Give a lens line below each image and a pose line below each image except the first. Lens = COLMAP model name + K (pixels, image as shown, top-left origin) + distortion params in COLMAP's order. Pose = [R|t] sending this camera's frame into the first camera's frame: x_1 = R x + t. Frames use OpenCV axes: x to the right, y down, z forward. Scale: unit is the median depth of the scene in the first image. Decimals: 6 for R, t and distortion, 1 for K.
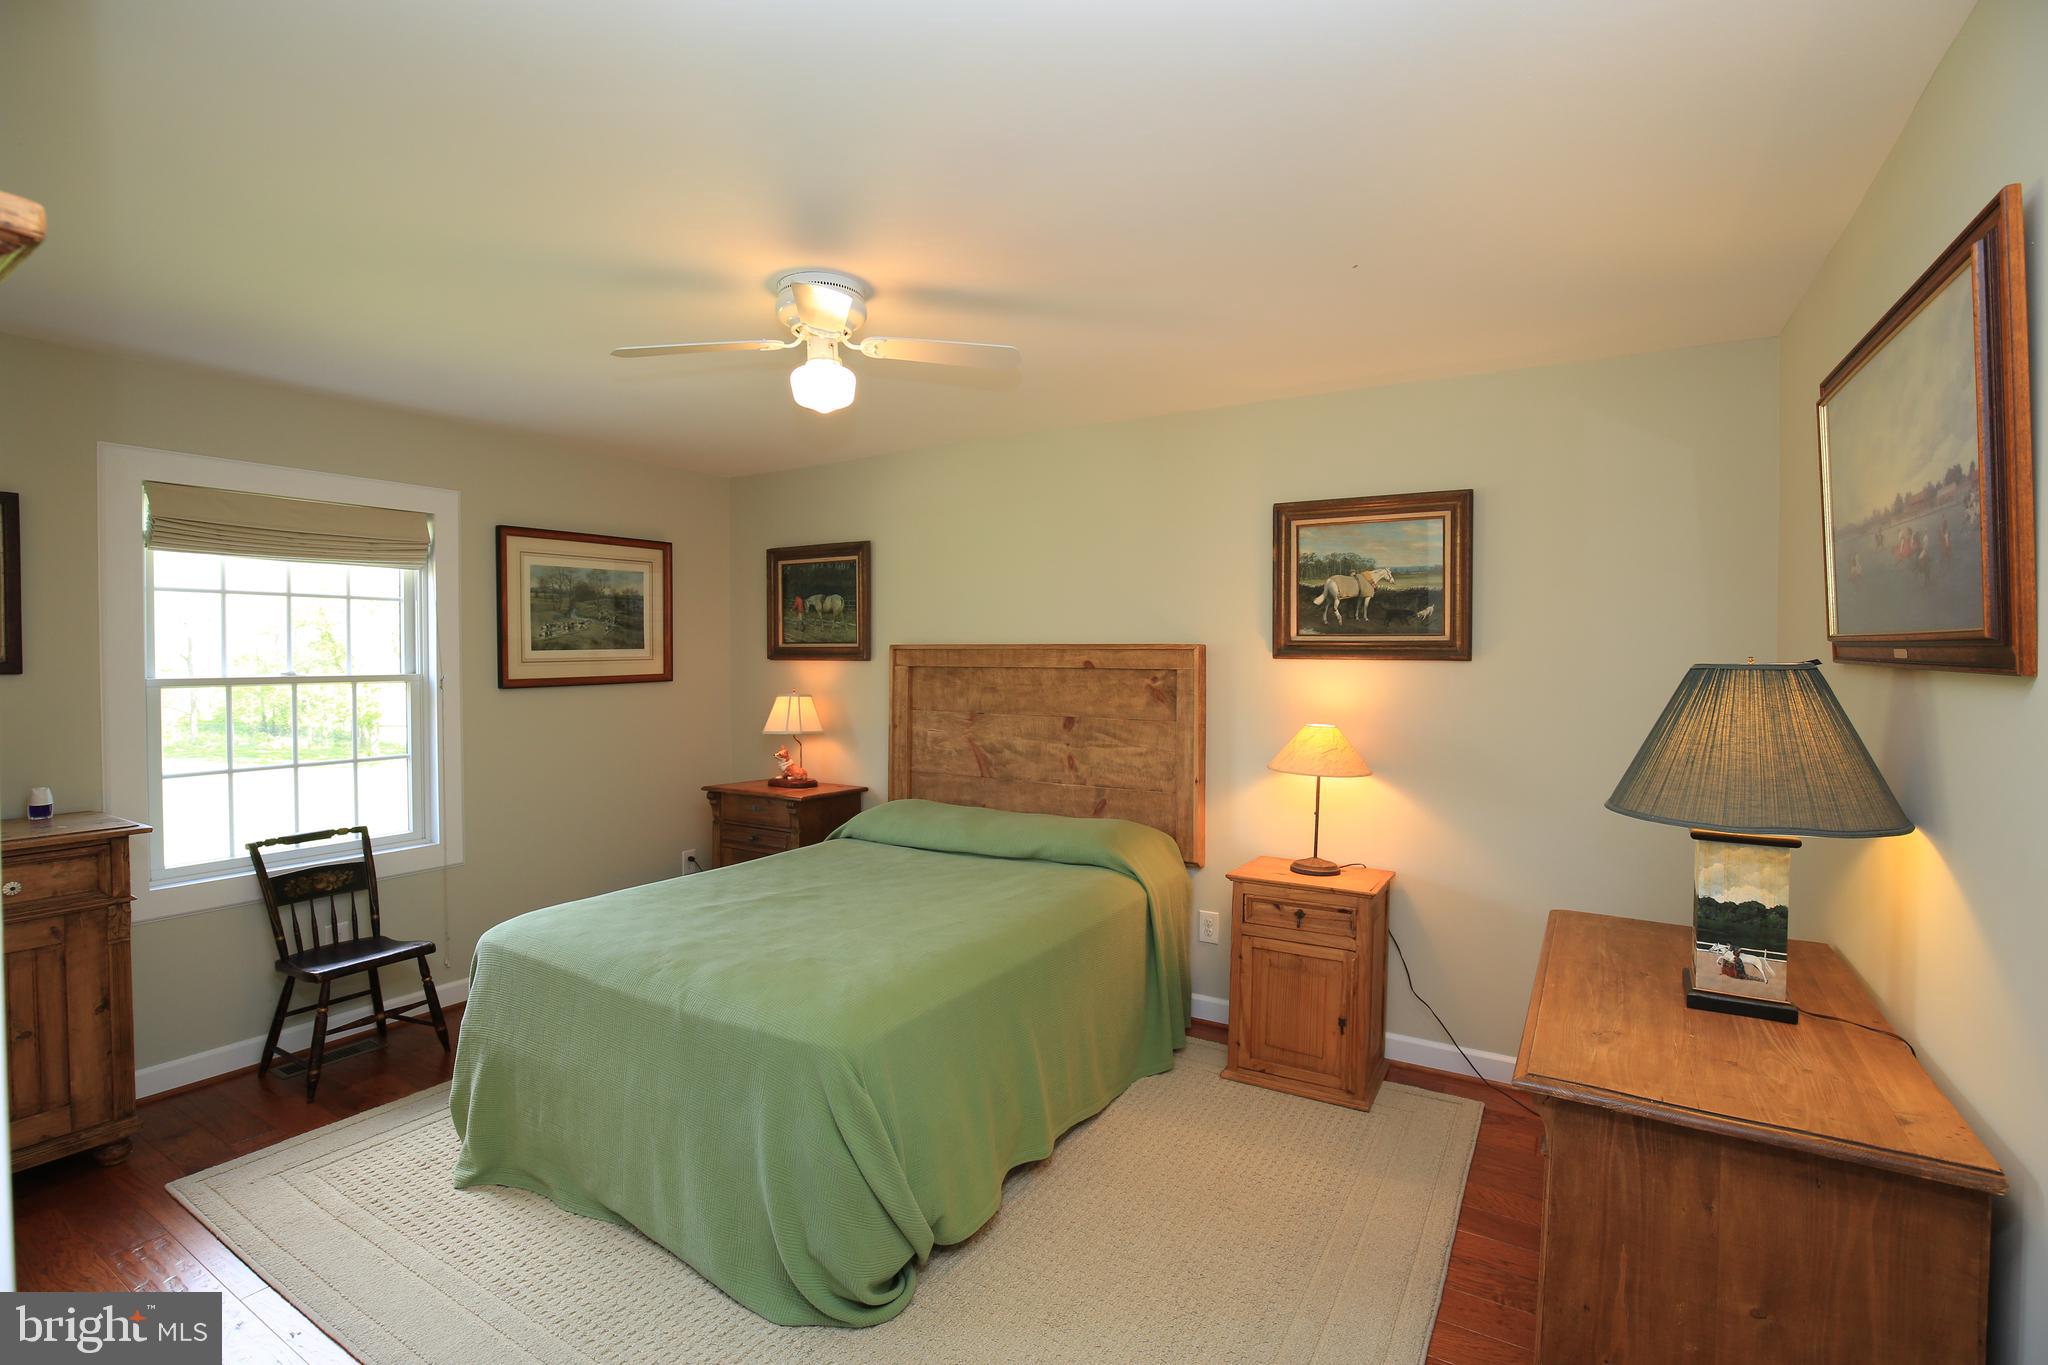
lens RADIAL K [[933.6, 0, 1026.3], [0, 933.6, 669.6], [0, 0, 1]] dist [-0.034797, 0.004739]
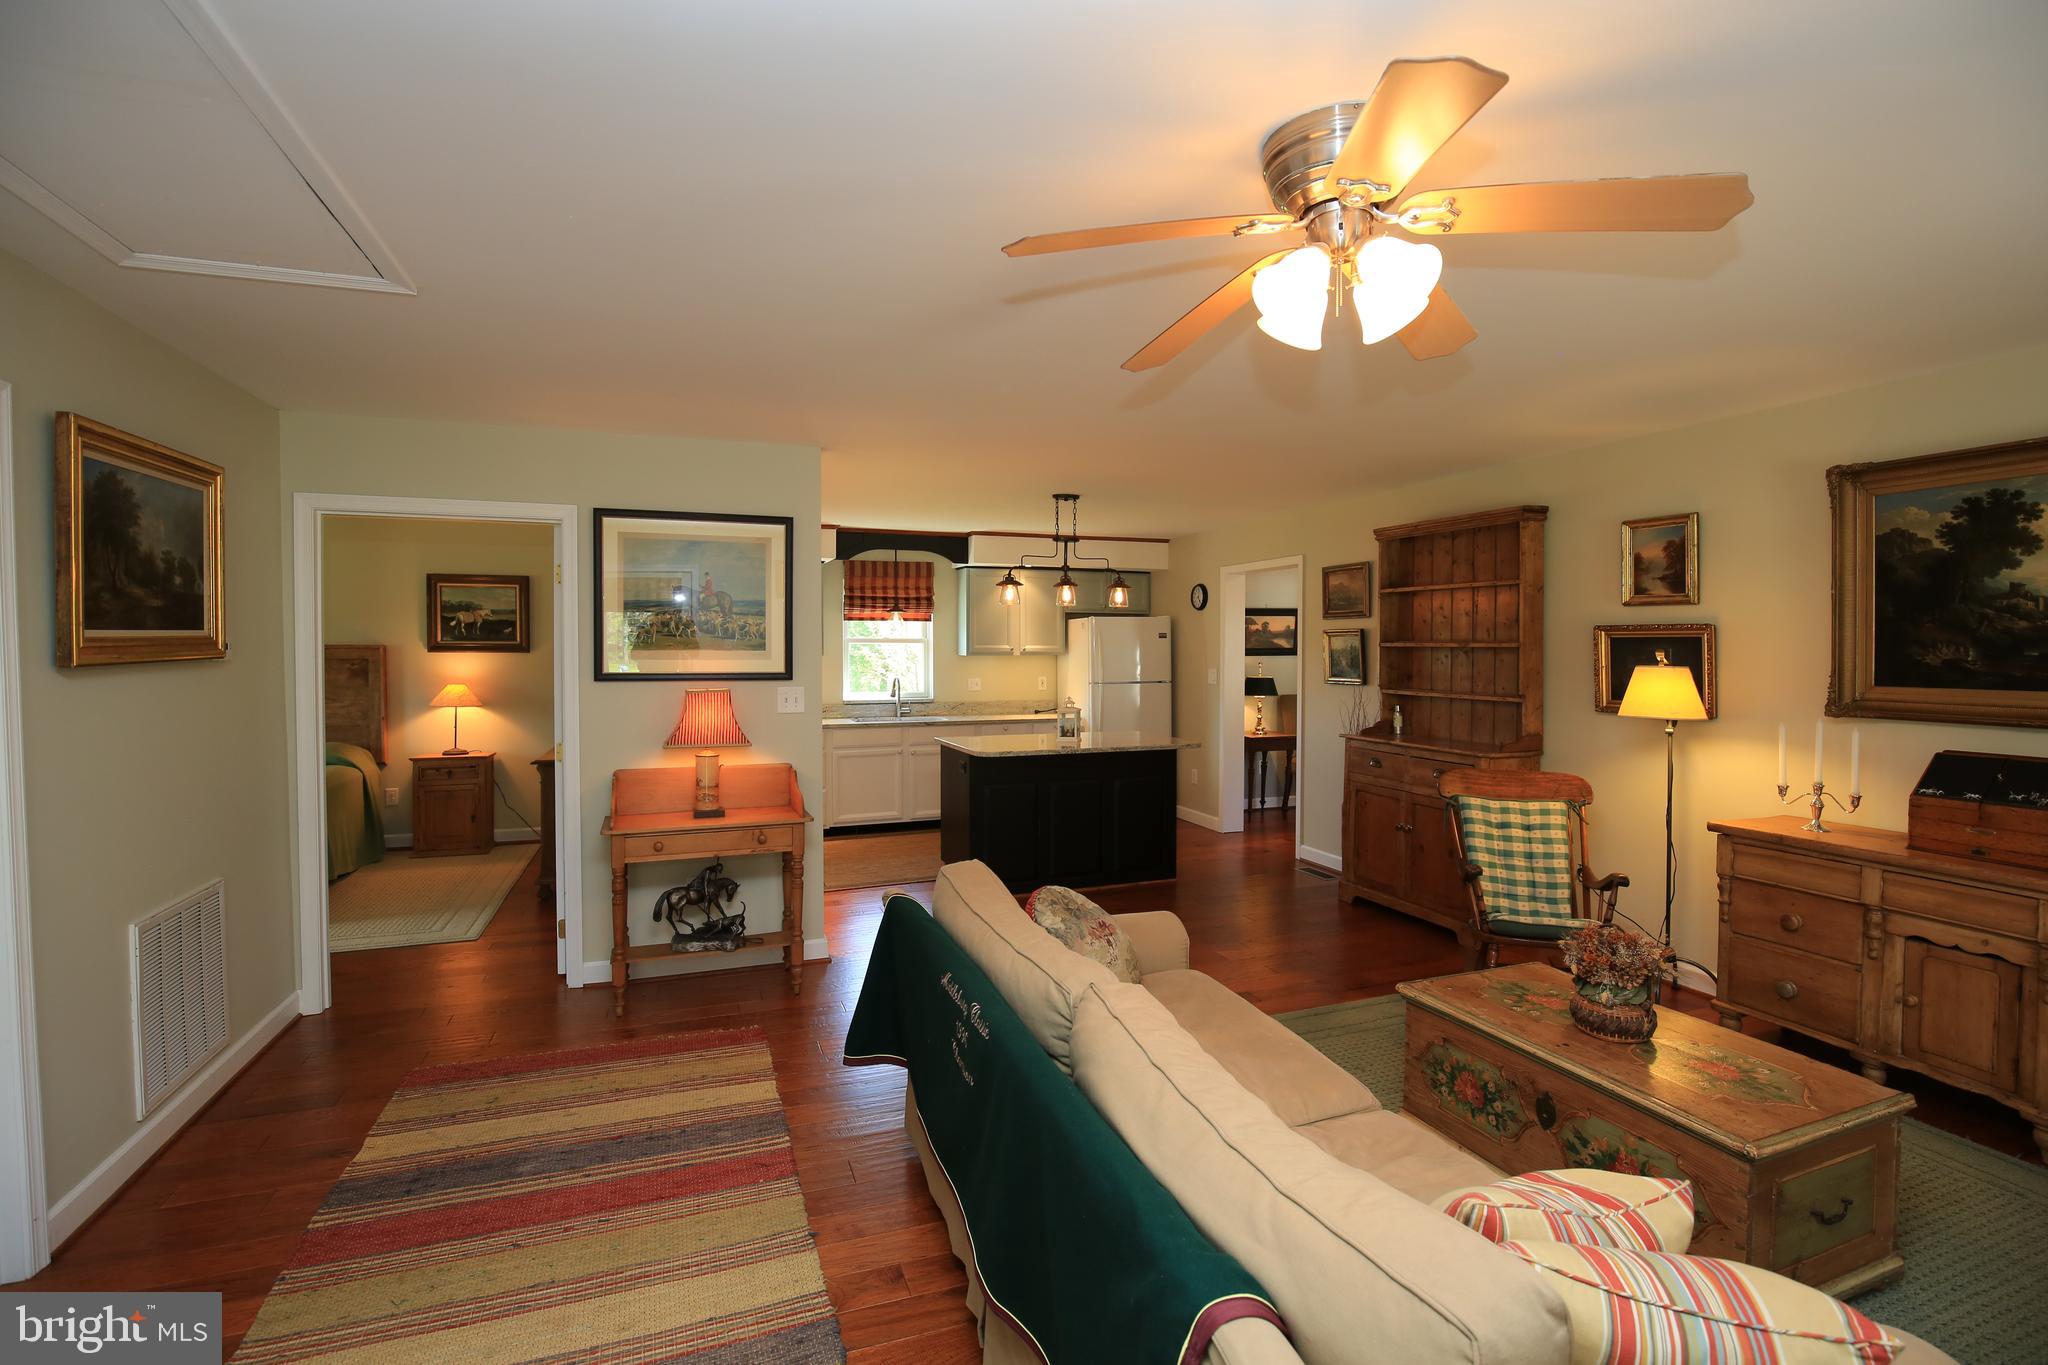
lens RADIAL K [[933.6, 0, 1024.6], [0, 933.6, 667.8], [0, 0, 1]] dist [-0.034797, 0.004739]
pose [[0.620208, -0.019219, 0.784202, -0.492122], [0.014156, 0.999811, 0.013307, 0.012768], [-0.784309, 0.002847, 0.620363, -1.227143]]
